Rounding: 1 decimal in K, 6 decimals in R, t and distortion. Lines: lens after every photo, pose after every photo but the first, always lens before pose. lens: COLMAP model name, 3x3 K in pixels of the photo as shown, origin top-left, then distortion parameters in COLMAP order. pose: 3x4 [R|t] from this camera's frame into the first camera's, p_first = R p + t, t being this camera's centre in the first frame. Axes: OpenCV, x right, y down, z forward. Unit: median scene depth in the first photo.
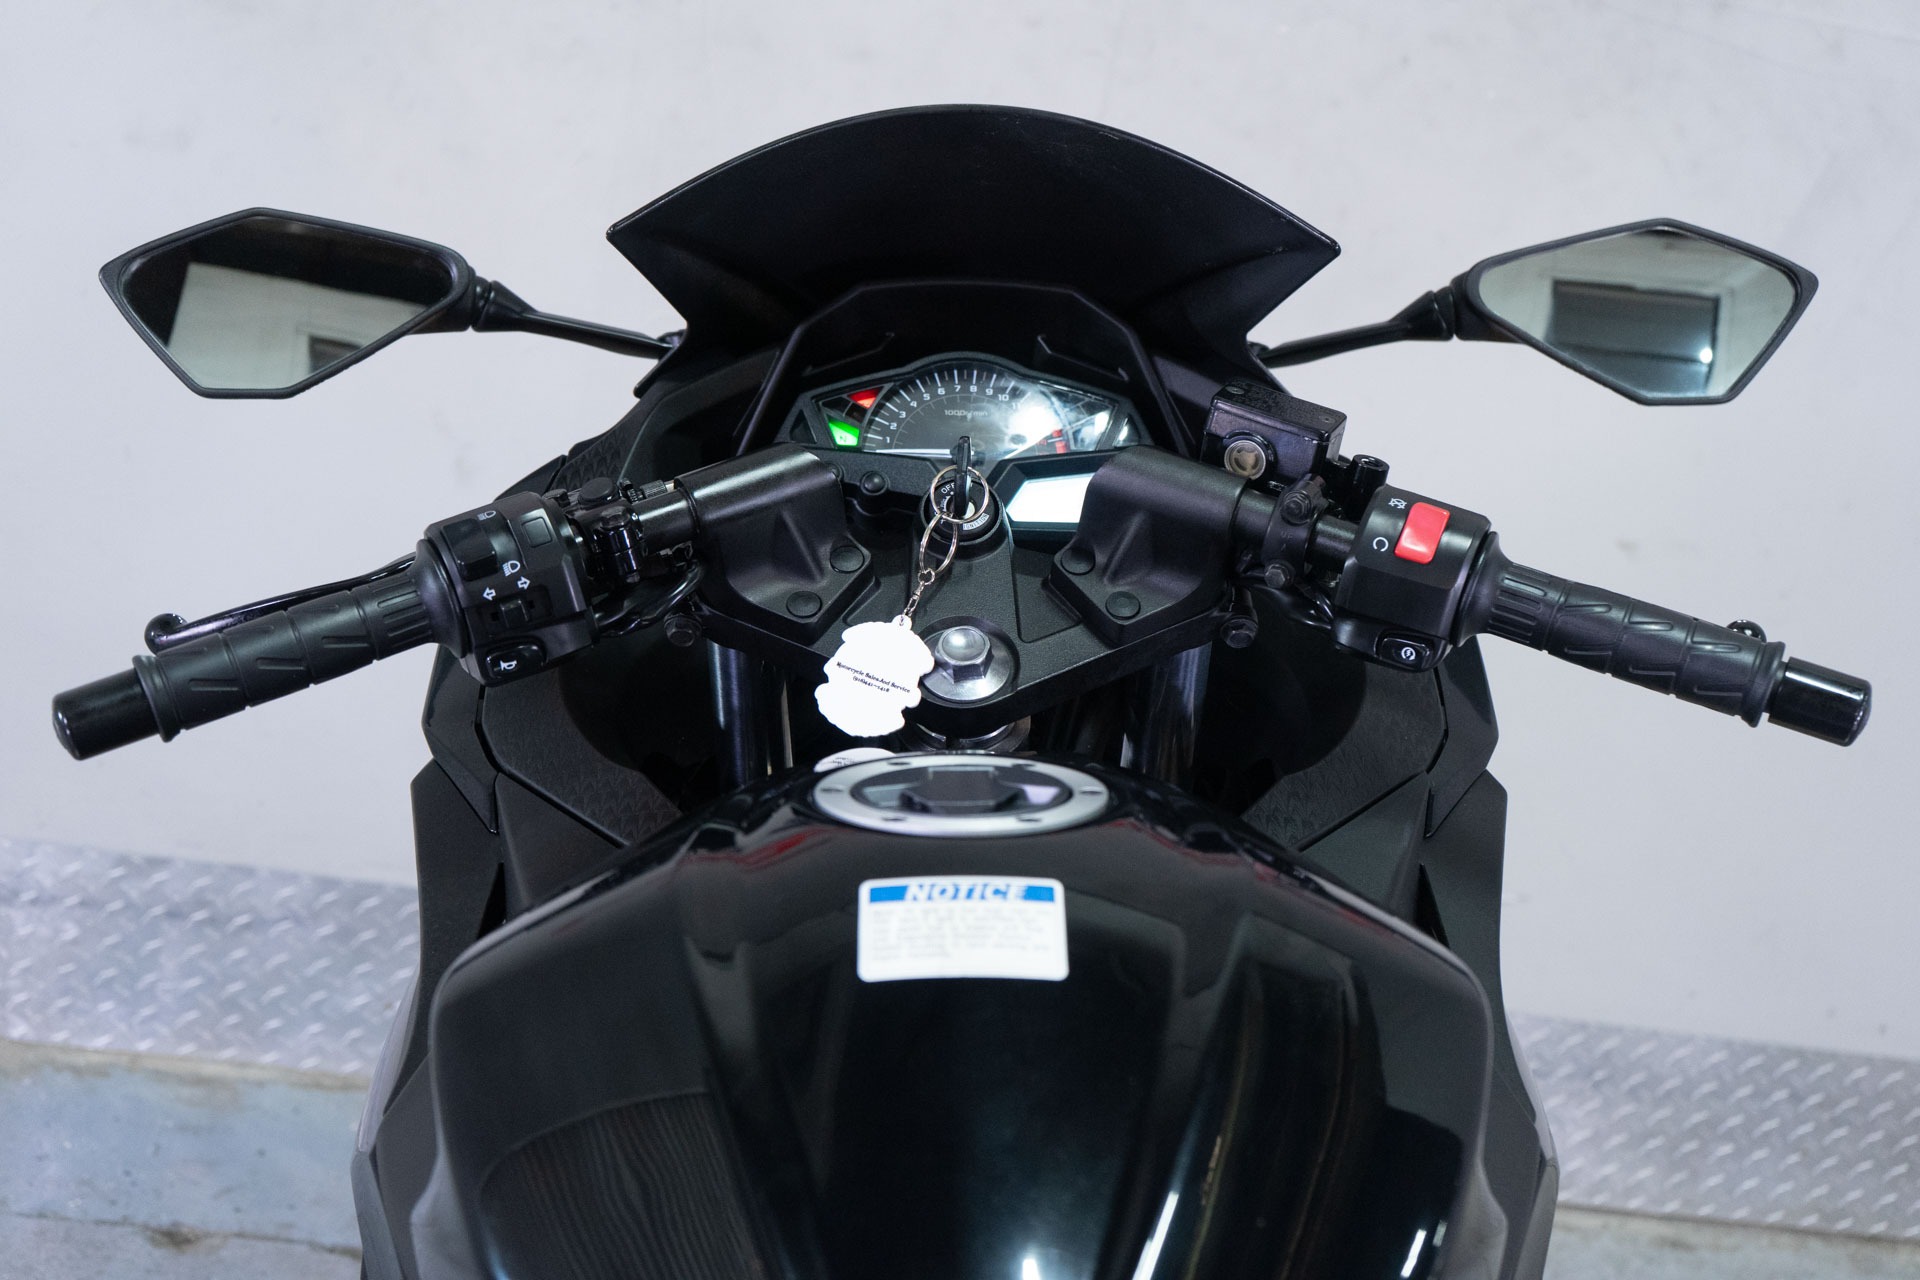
lens RADIAL K [[2646.4, 0, 961.0], [0, 2646.4, 632.9], [0, 0, 1]] dist [0.017014, 0.000000]
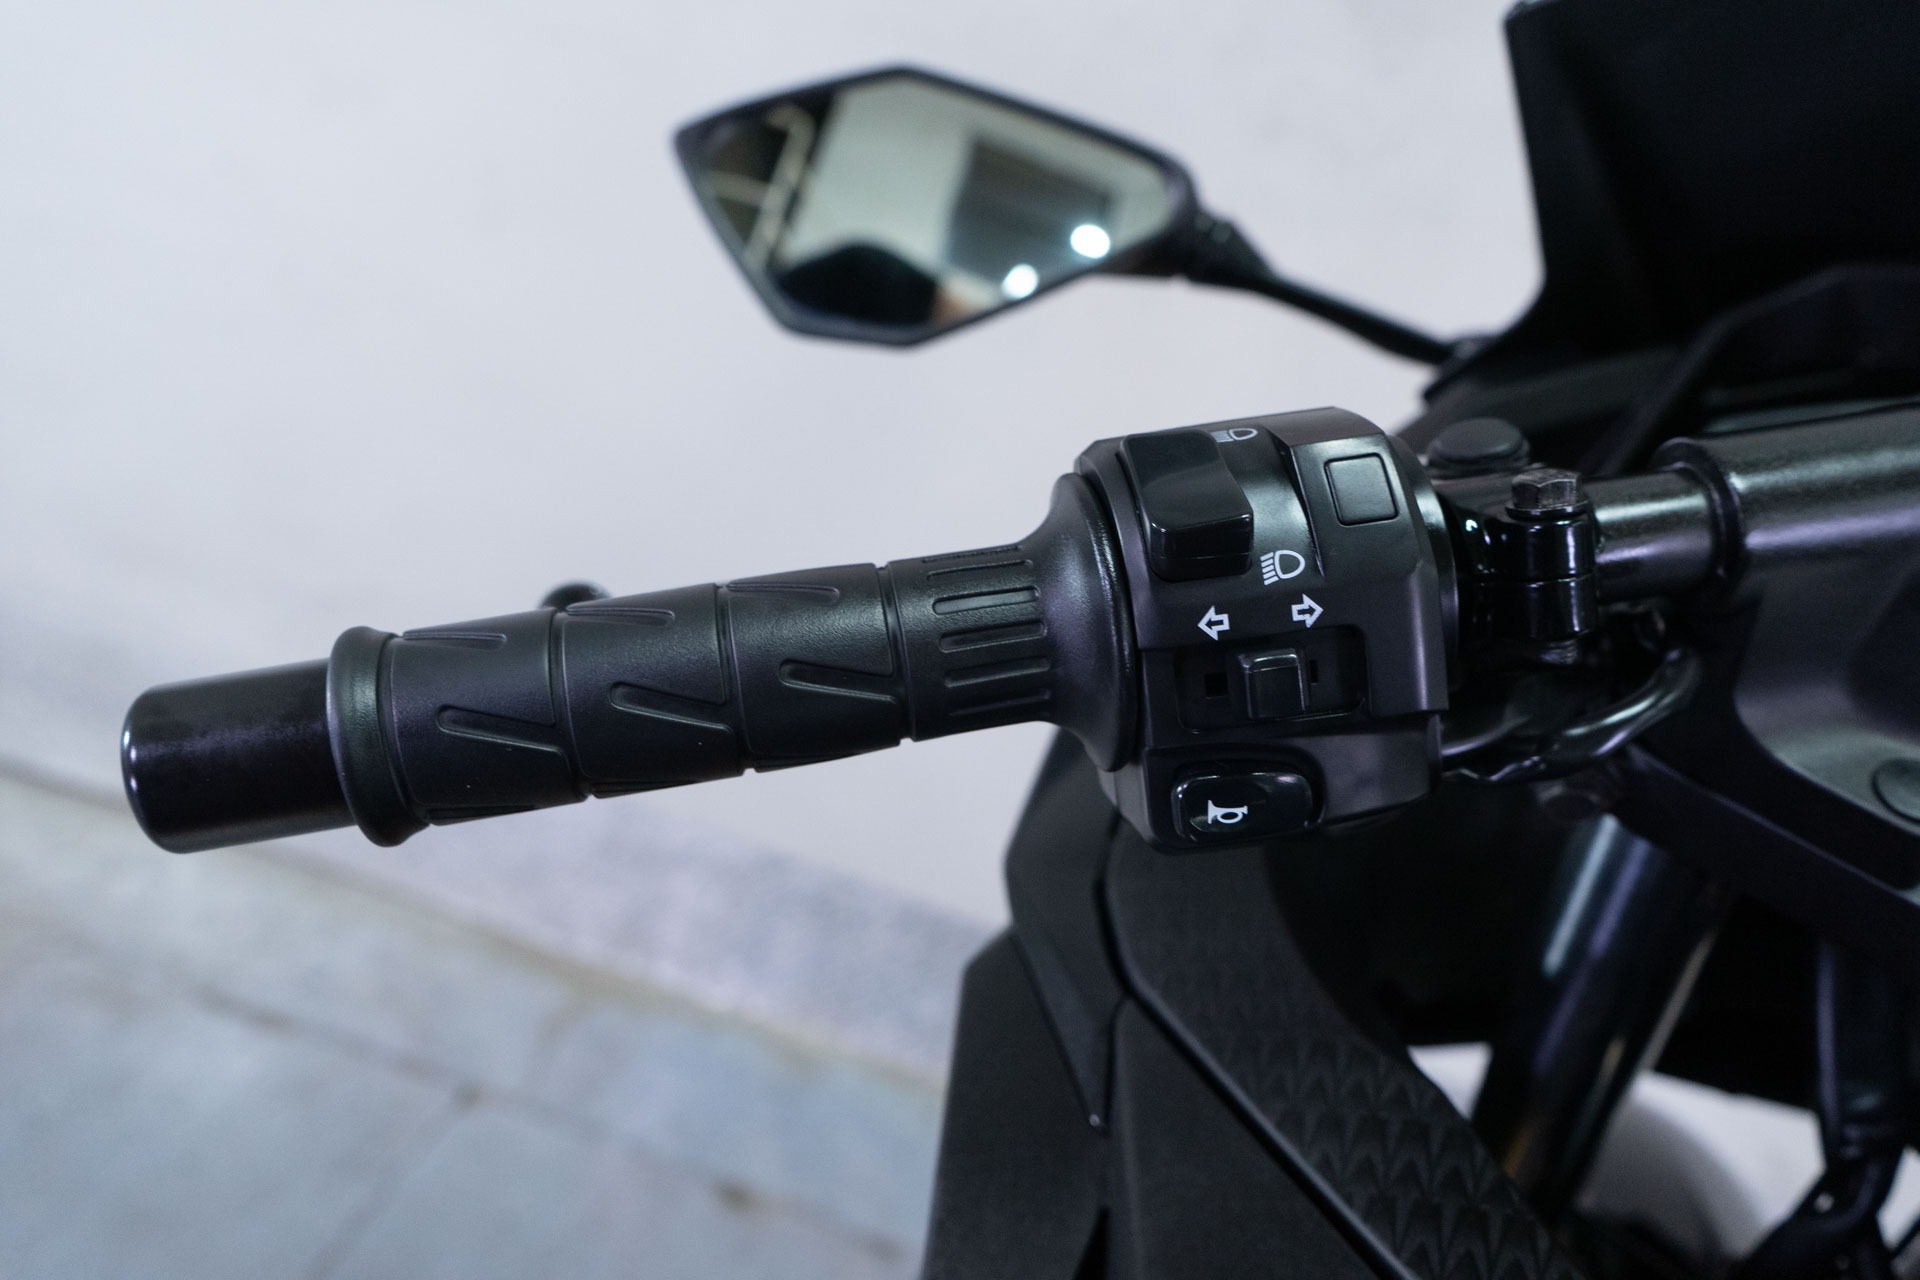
lens RADIAL K [[1520.5, 0, 959.1], [0, 1520.5, 634.3], [0, 0, 1]] dist [0.035203, 0.003439]
pose [[0.952370, 0.163652, -0.257313, -0.153066], [-0.180300, 0.982701, -0.042327, 0.002768], [0.245934, 0.086705, 0.965401, 0.761809]]
